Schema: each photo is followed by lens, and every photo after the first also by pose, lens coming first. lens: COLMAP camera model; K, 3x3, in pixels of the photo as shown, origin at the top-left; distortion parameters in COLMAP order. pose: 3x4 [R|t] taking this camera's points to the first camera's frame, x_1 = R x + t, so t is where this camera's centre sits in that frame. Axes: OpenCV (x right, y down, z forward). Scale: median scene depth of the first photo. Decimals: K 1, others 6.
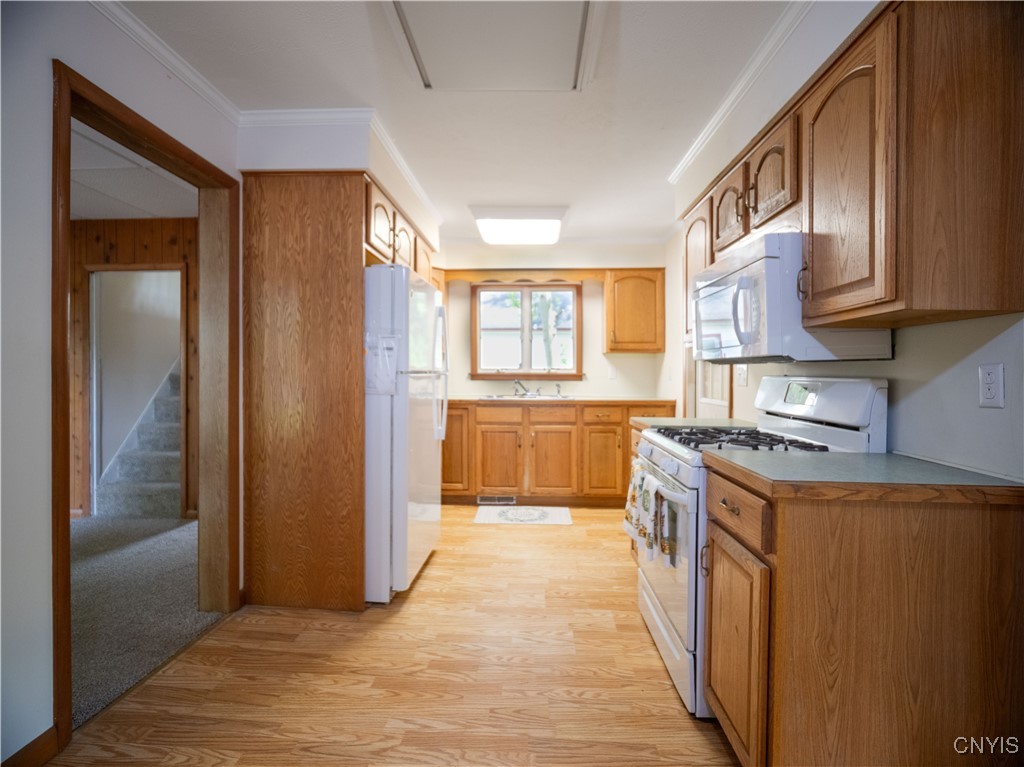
lens RADIAL K [[480.5, 0, 512.0], [0, 480.5, 383.5], [0, 0, 1]] dist [-0.010536, -0.000453]
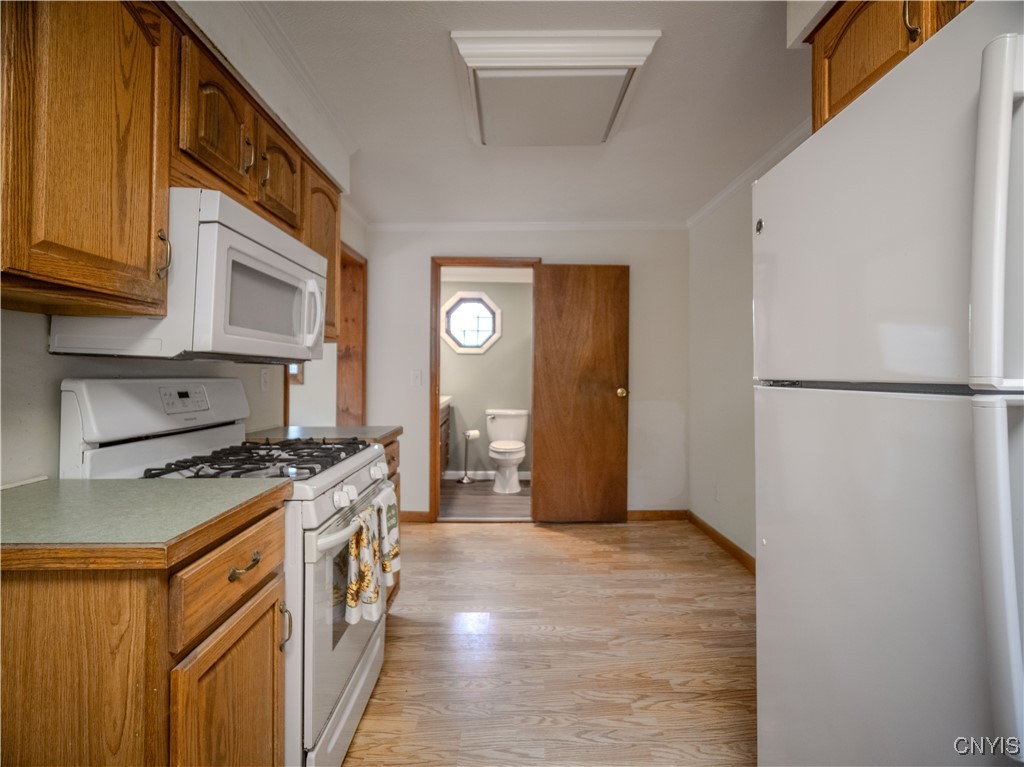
lens RADIAL K [[480.5, 0, 512.0], [0, 480.5, 383.5], [0, 0, 1]] dist [-0.010536, -0.000453]
pose [[-0.999054, -0.009522, -0.042429, 0.096971], [-0.010483, 0.999692, 0.022481, -0.037318], [0.042202, 0.022905, -0.998847, 1.966424]]
